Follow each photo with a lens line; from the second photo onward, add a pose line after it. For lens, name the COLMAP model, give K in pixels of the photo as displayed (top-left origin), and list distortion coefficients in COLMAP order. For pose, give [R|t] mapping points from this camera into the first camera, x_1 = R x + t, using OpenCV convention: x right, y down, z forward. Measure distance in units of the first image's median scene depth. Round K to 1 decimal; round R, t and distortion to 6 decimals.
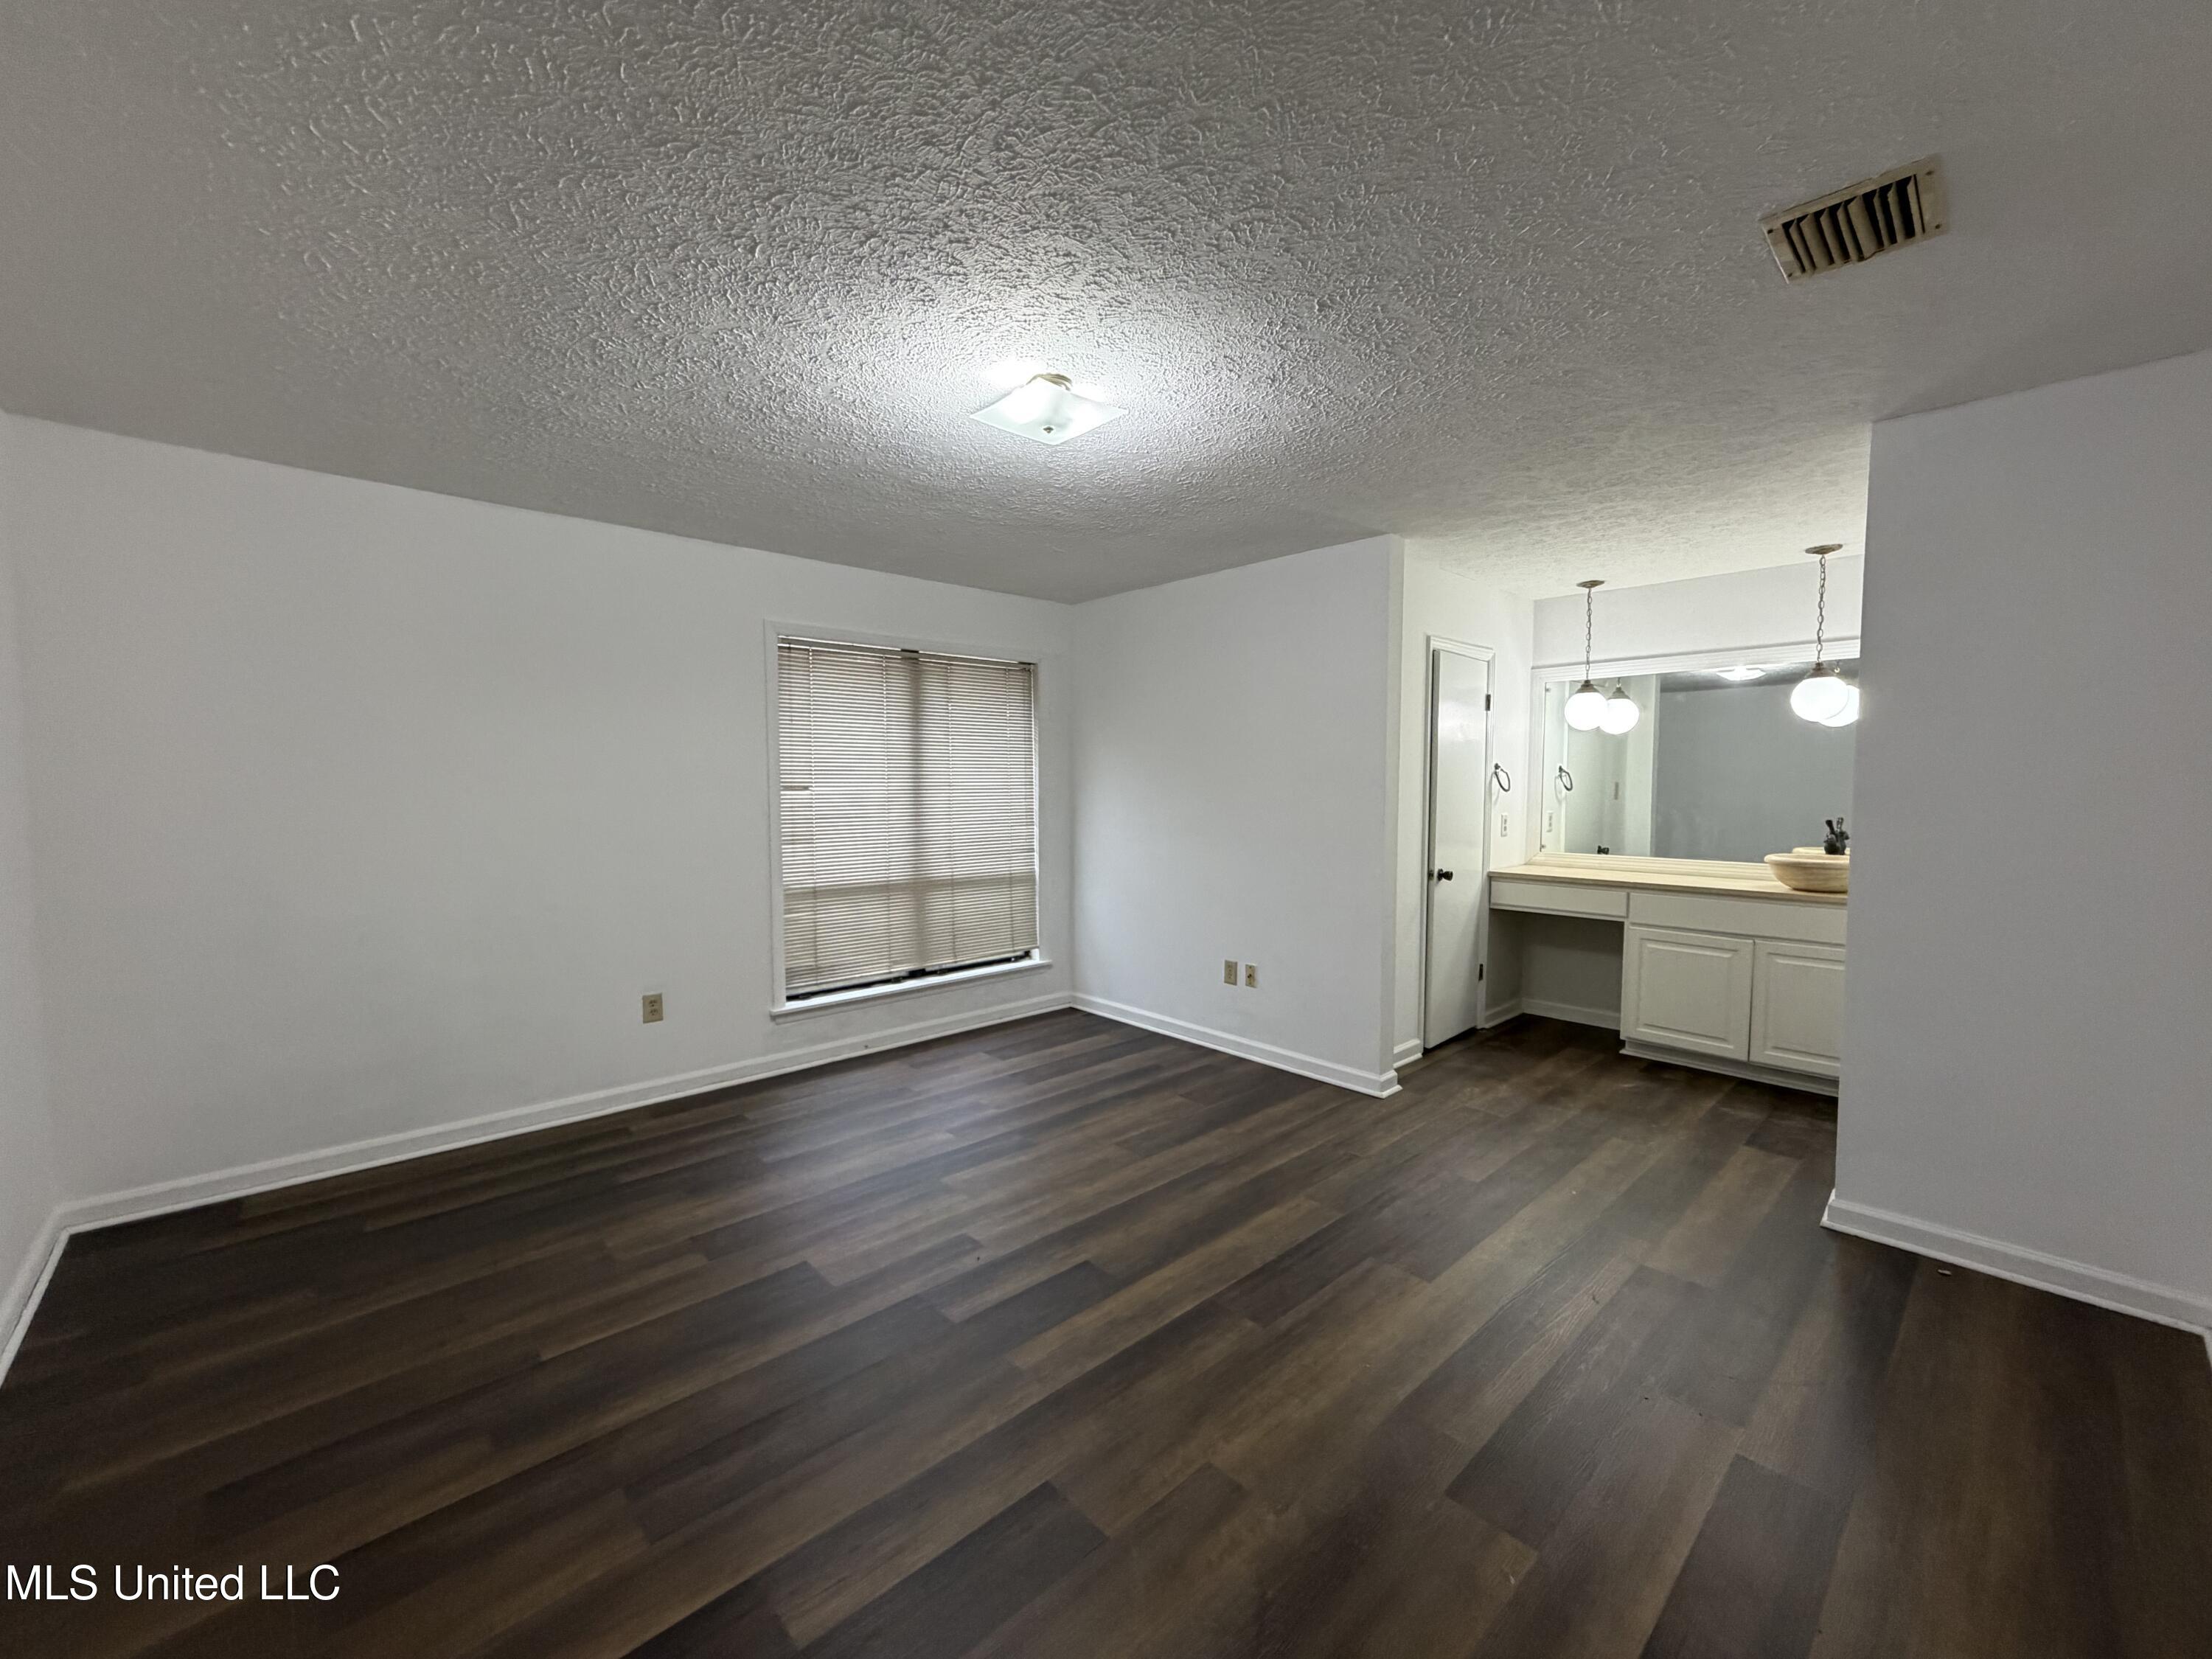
lens RADIAL K [[878.0, 0, 1101.3], [0, 878.0, 837.9], [0, 0, 1]] dist [-0.000974, -0.000056]
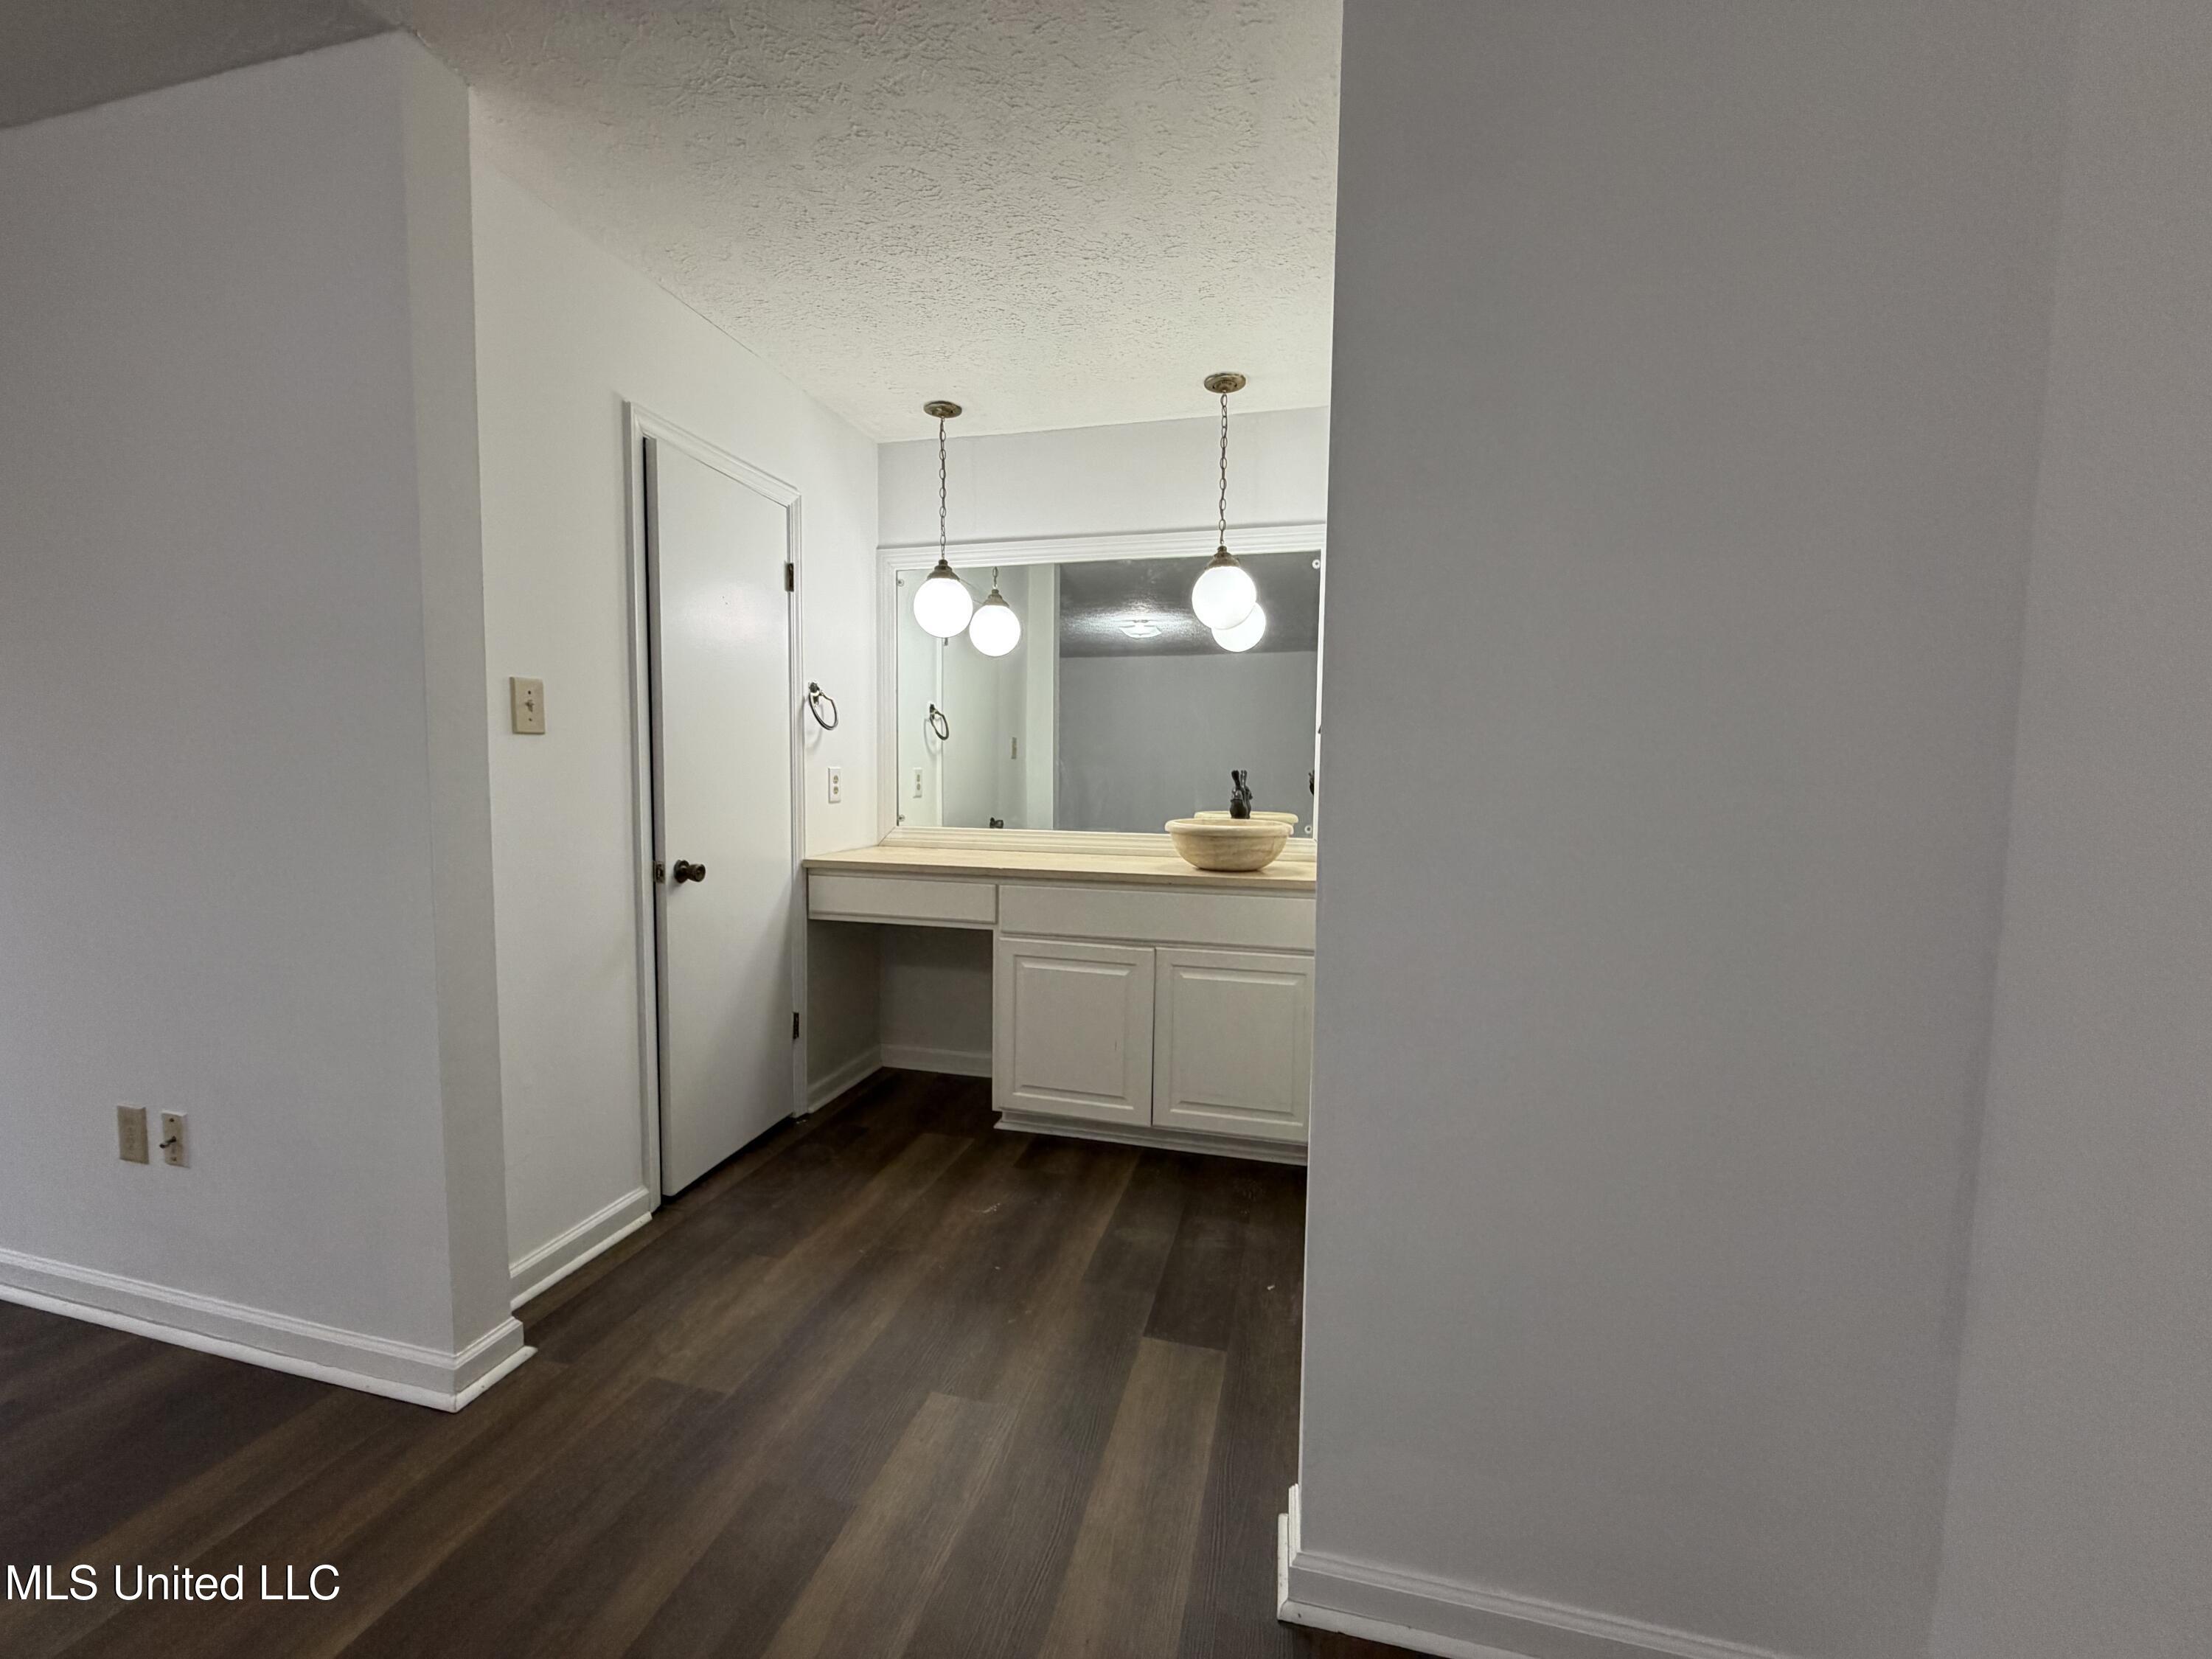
lens RADIAL K [[878.0, 0, 1101.3], [0, 878.0, 837.9], [0, 0, 1]] dist [-0.000974, -0.000056]
pose [[0.839997, -0.030636, 0.541726, 0.317045], [0.020757, 0.999488, 0.024338, 0.013811], [-0.542195, -0.009199, 0.840203, 0.418203]]
